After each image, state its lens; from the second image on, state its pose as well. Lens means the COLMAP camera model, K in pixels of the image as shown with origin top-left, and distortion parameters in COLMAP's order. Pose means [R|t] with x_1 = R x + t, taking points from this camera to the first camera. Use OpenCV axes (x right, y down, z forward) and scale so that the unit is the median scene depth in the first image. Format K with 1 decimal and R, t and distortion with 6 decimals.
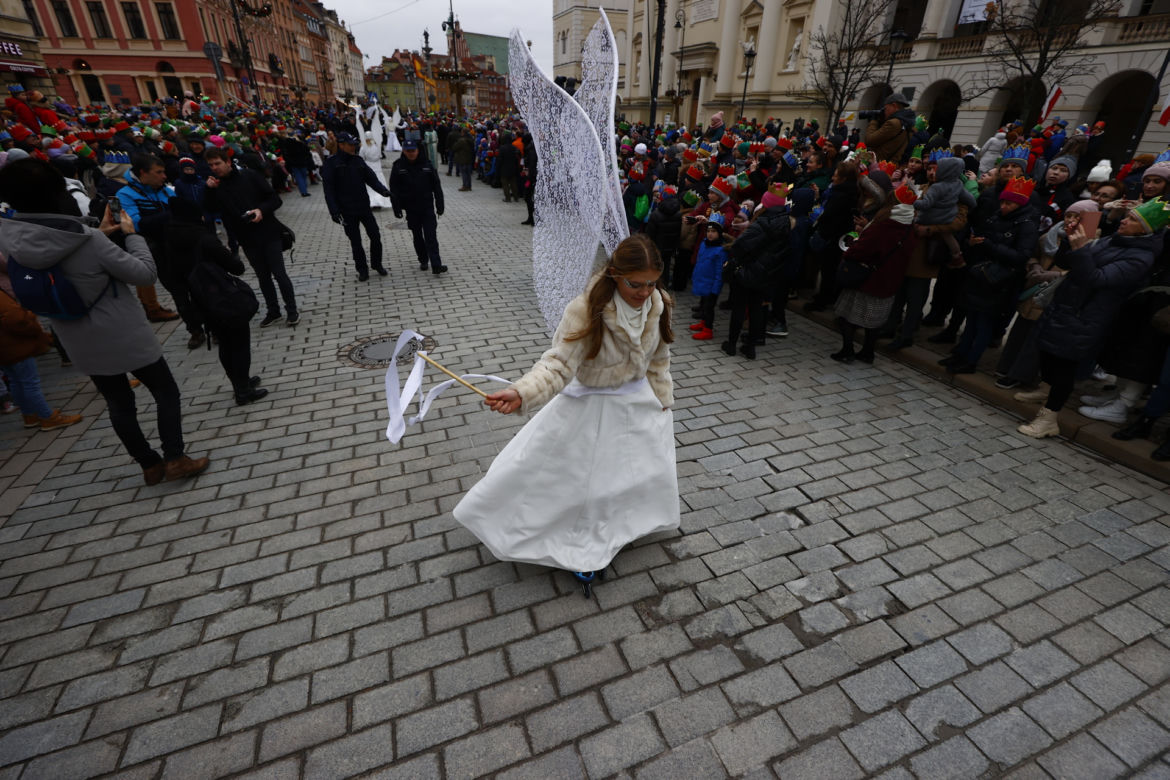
lens RADIAL K [[529.3, 0, 585.9], [0, 529.3, 381.4], [0, 0, 1]] dist [0.002092, -0.000252]
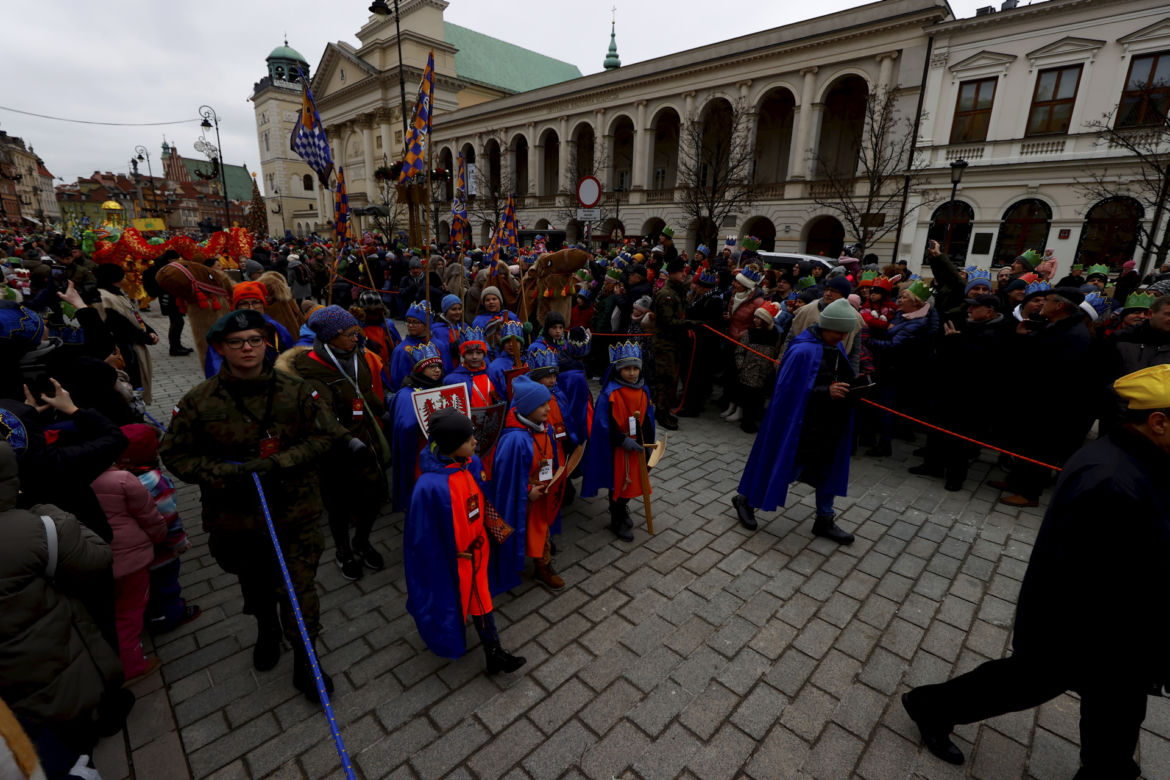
lens RADIAL K [[529.3, 0, 583.8], [0, 529.3, 382.3], [0, 0, 1]] dist [0.002092, -0.000252]
pose [[0.914133, -0.096305, 0.393810, 0.145307], [0.172973, 0.971174, -0.164017, 0.236051], [-0.366662, 0.218052, 0.904440, -0.461056]]
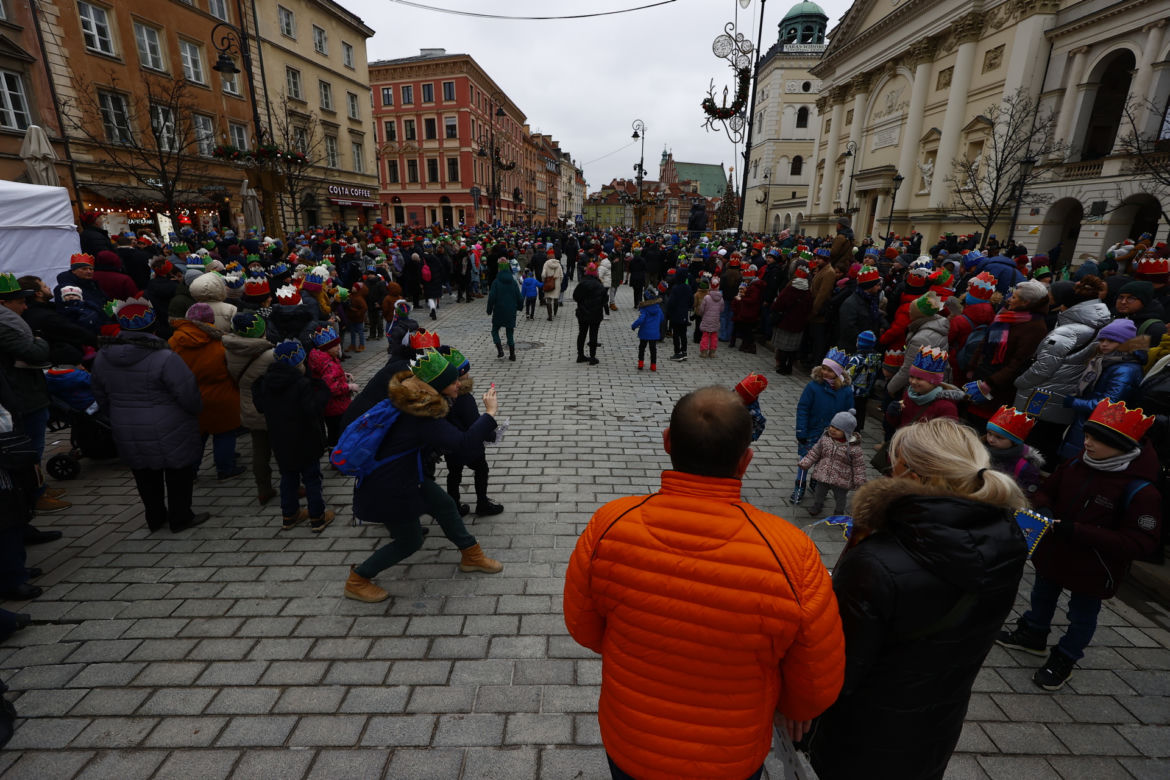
lens RADIAL K [[529.3, 0, 582.9], [0, 529.3, 382.9], [0, 0, 1]] dist [0.002092, -0.000252]
pose [[0.936826, 0.092165, -0.337437, 0.053628], [-0.152812, 0.975577, -0.157789, 0.036260], [0.314653, 0.199385, 0.928030, -0.073146]]
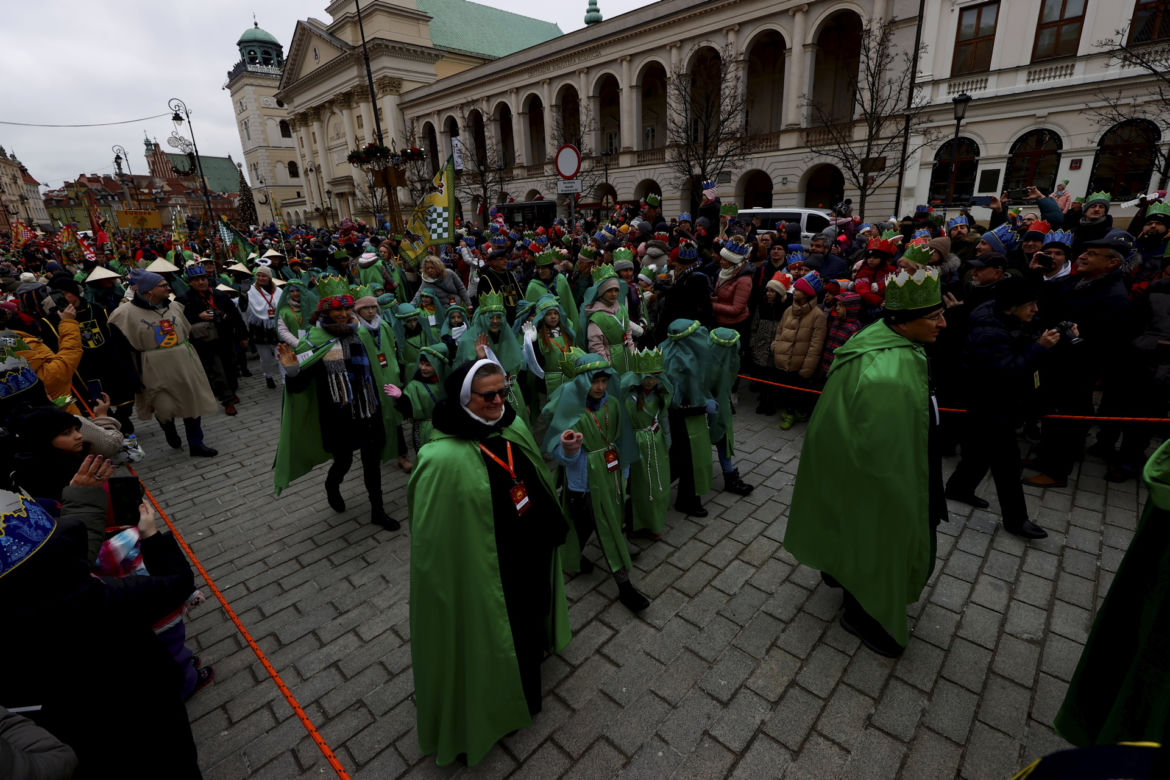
lens RADIAL K [[529.3, 0, 583.3], [0, 529.3, 381.0], [0, 0, 1]] dist [0.002092, -0.000252]
pose [[0.909133, -0.184032, 0.373643, 0.153442], [0.241316, 0.963915, -0.112399, 0.231224], [-0.339475, 0.192352, 0.920737, -0.456843]]
